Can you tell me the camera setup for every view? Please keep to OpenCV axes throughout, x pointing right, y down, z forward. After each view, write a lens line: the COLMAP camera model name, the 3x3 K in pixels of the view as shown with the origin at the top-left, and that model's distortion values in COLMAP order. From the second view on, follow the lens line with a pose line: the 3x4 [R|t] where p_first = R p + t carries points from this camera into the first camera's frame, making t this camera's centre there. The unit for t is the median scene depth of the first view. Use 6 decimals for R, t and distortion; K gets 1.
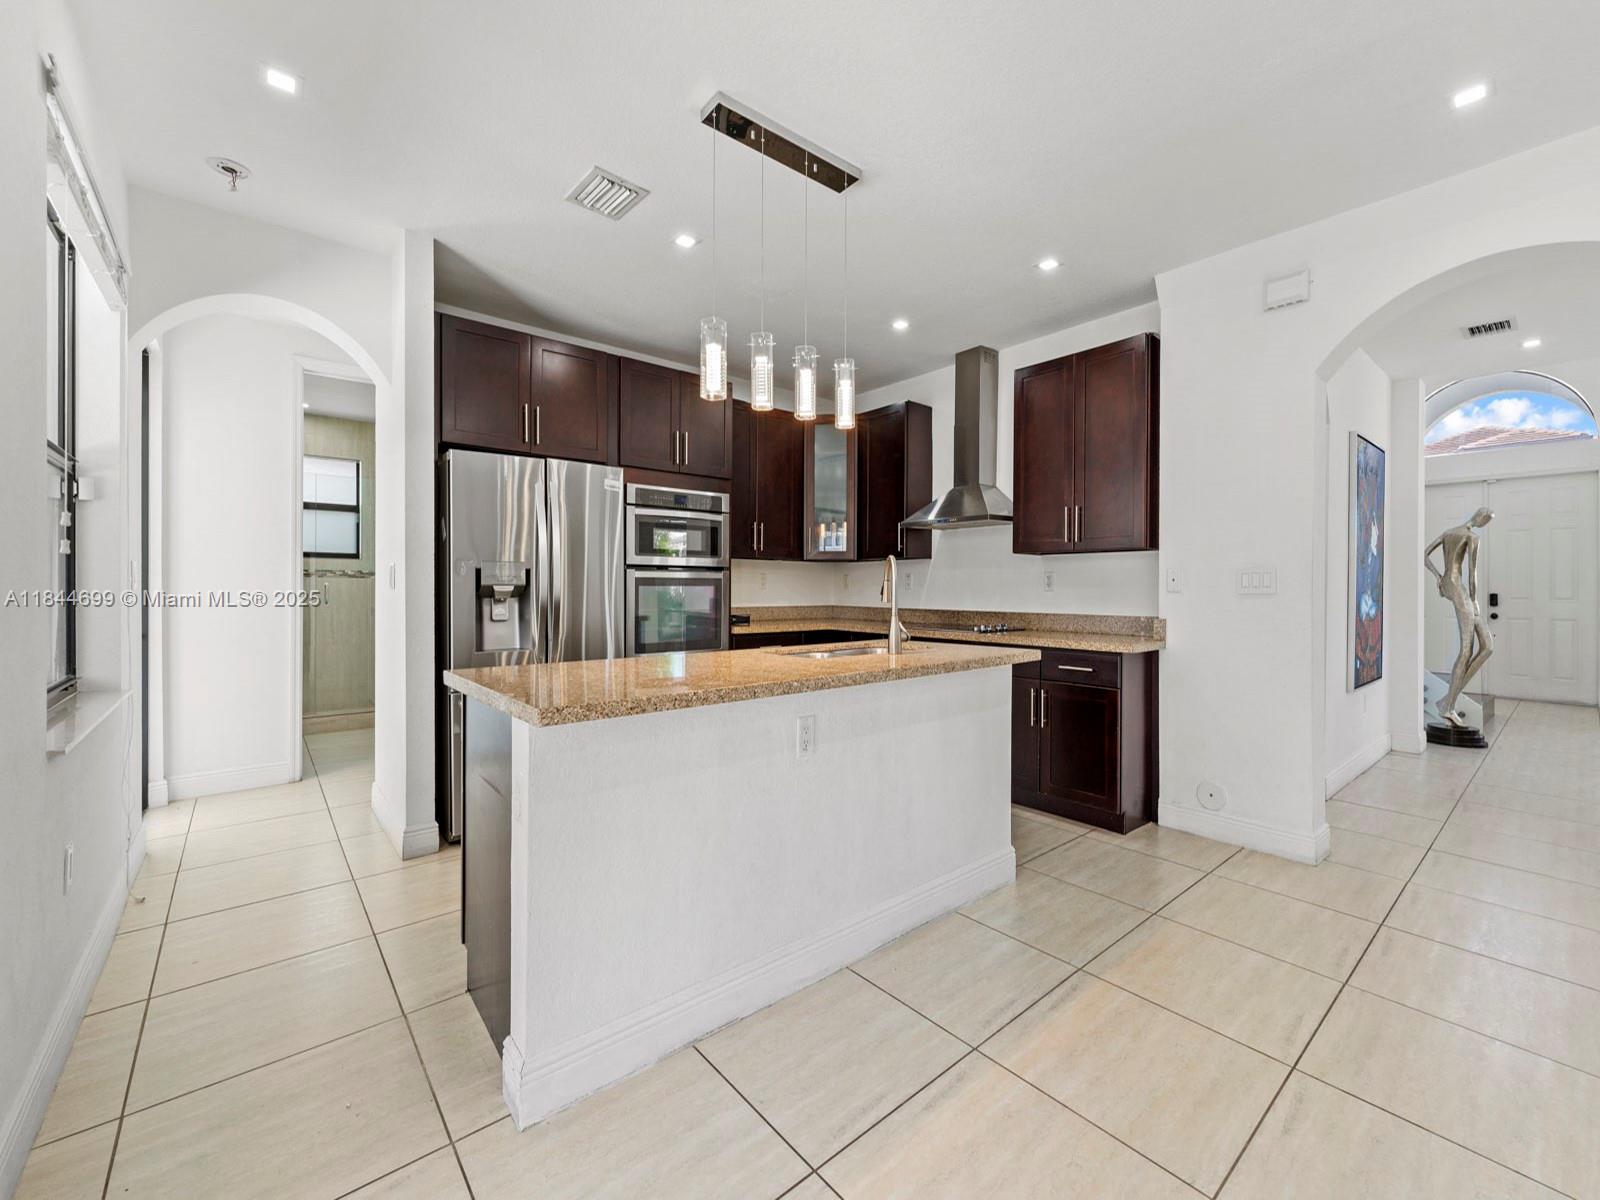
lens RADIAL K [[656.3, 0, 801.5], [0, 656.3, 589.2], [0, 0, 1]] dist [-0.000487, 0.000028]
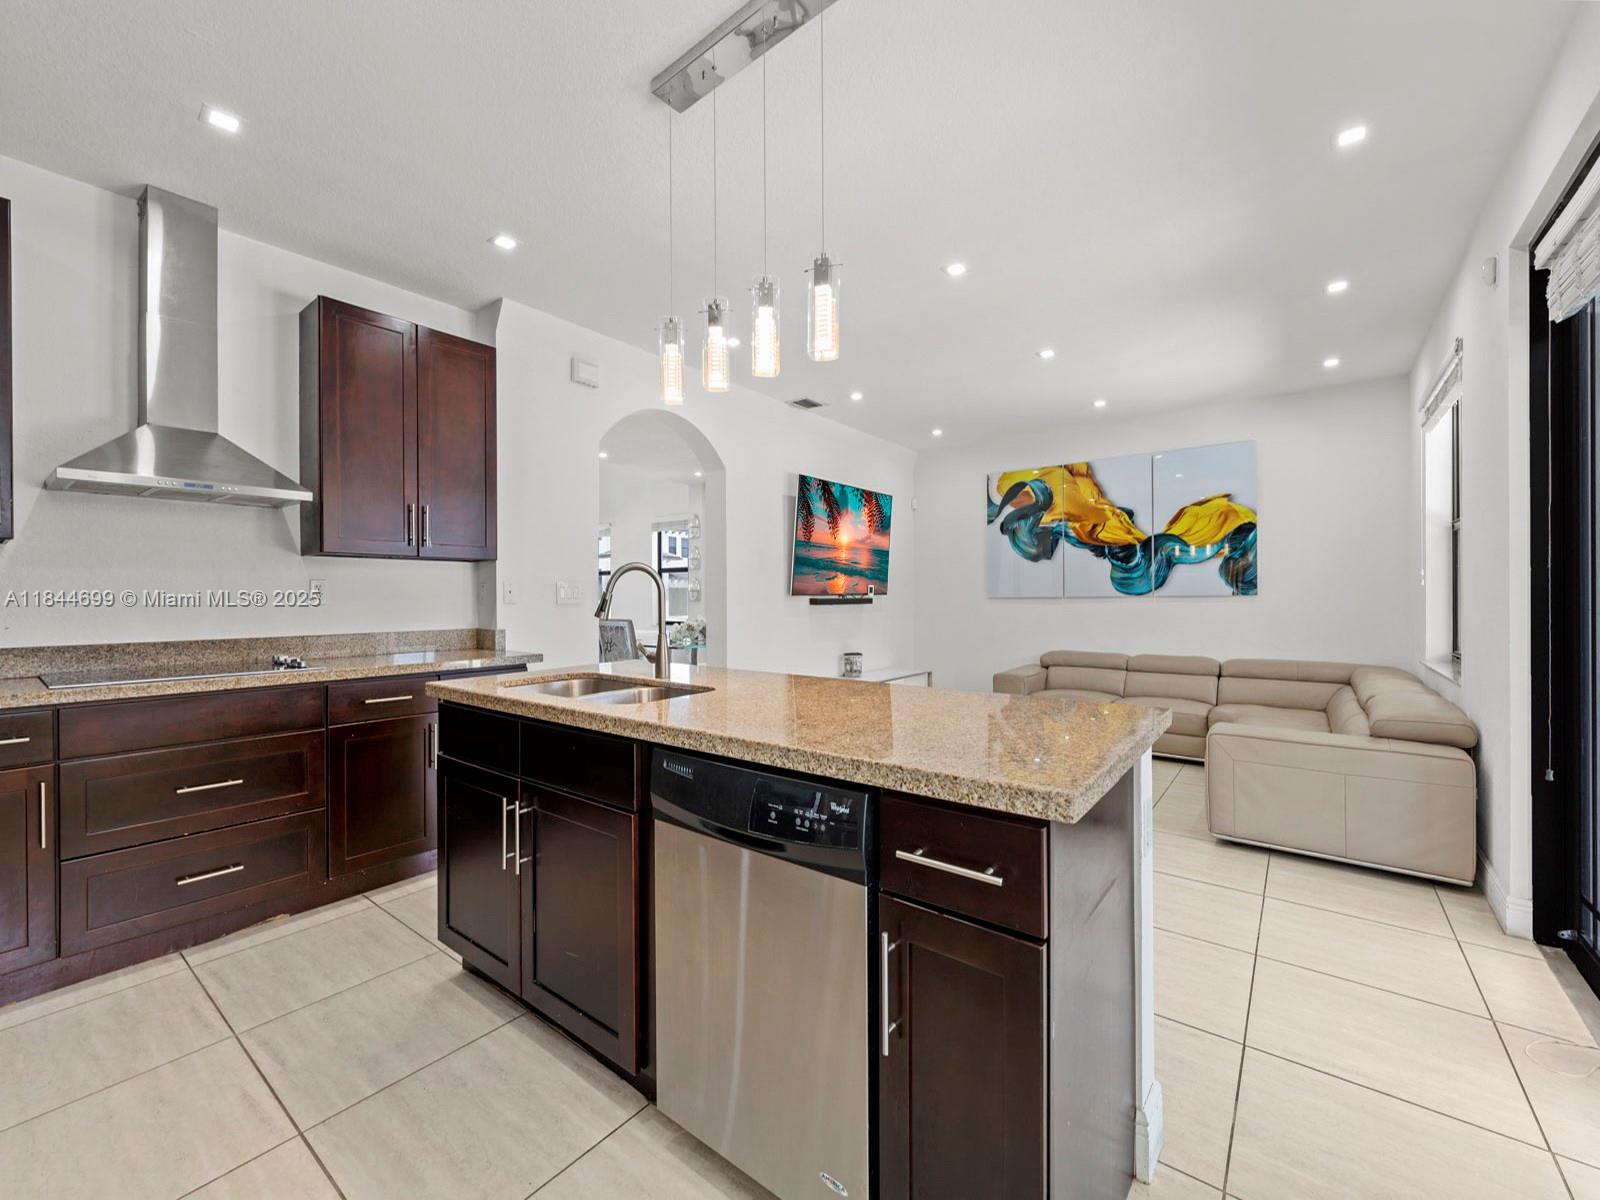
lens RADIAL K [[658.0, 0, 792.9], [0, 658.0, 599.9], [0, 0, 1]] dist [0.000472, 0.000000]
pose [[-0.207085, -0.007439, 0.978295, -0.563325], [0.006071, 0.999942, 0.008889, -0.007865], [-0.978304, 0.007780, -0.207028, 0.763560]]
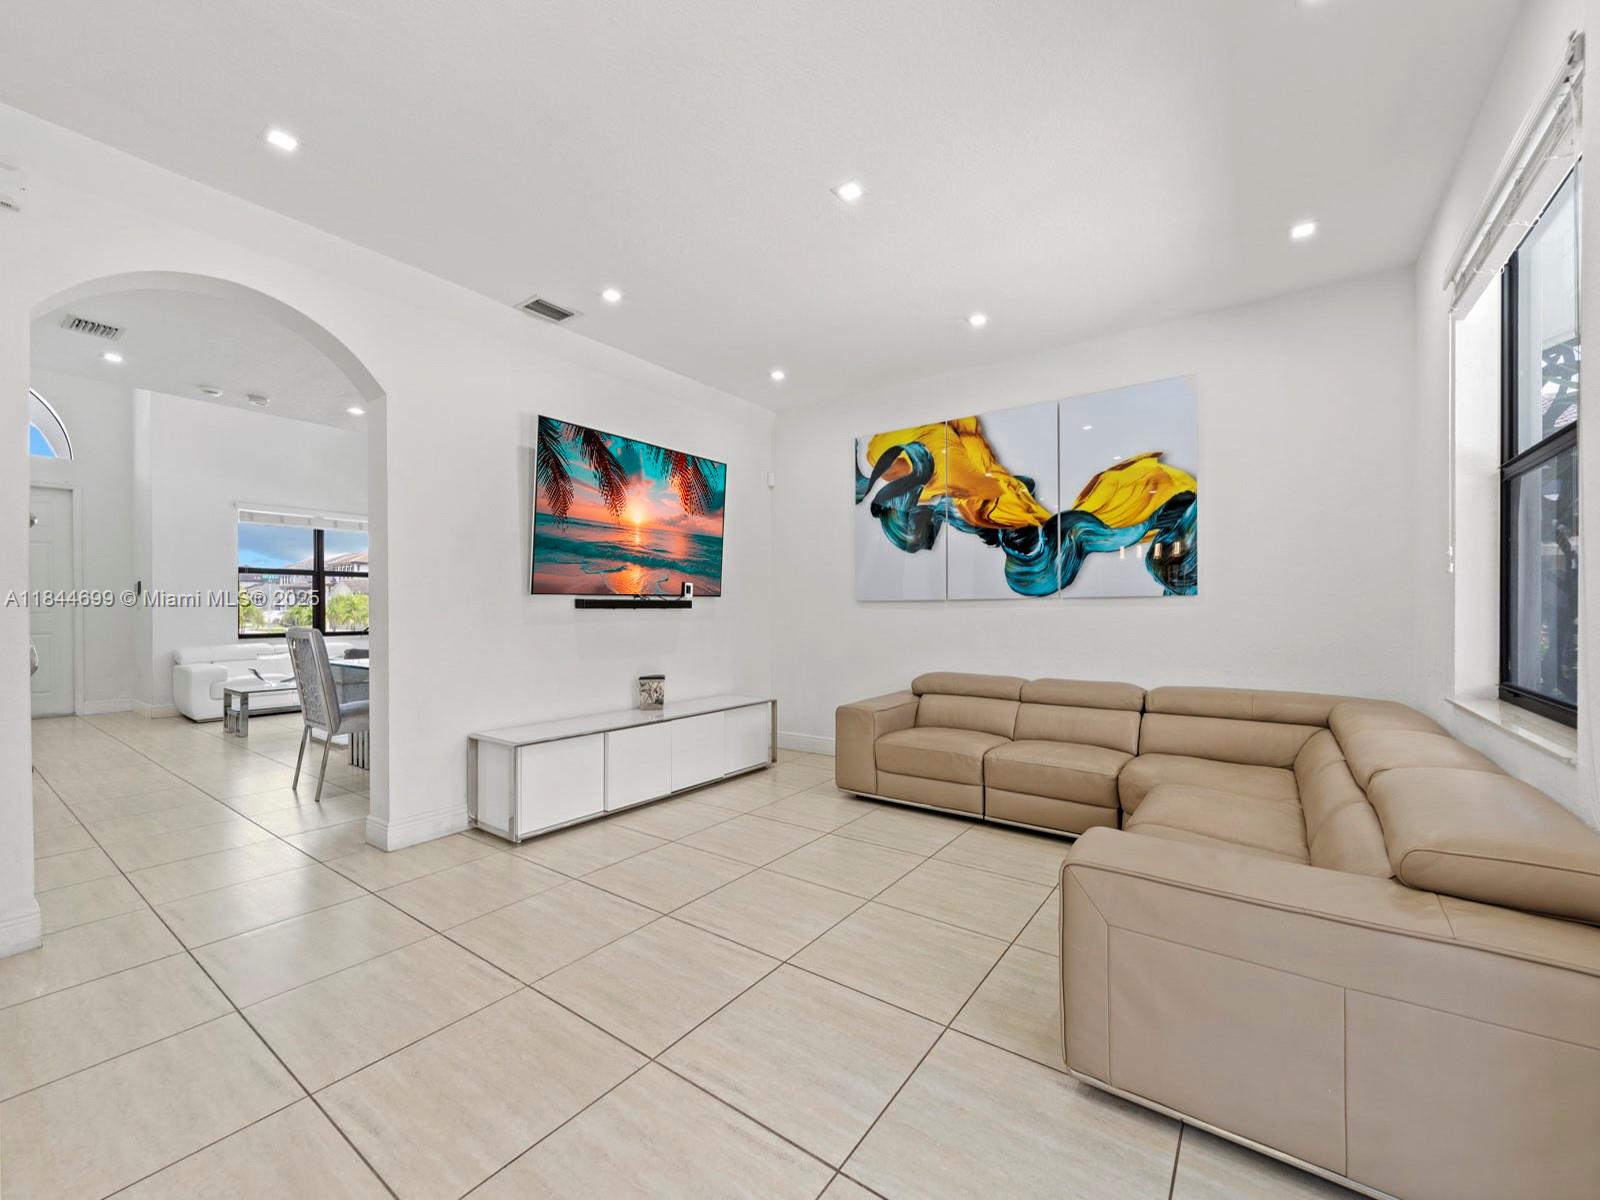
lens RADIAL K [[650.8, 0, 796.0], [0, 650.8, 612.3], [0, 0, 1]] dist [-0.001085, -0.000031]
pose [[-0.240447, -0.008792, 0.970623, -0.153088], [0.003366, 0.999945, 0.009892, 0.016901], [-0.970657, 0.005646, -0.240404, 0.269443]]
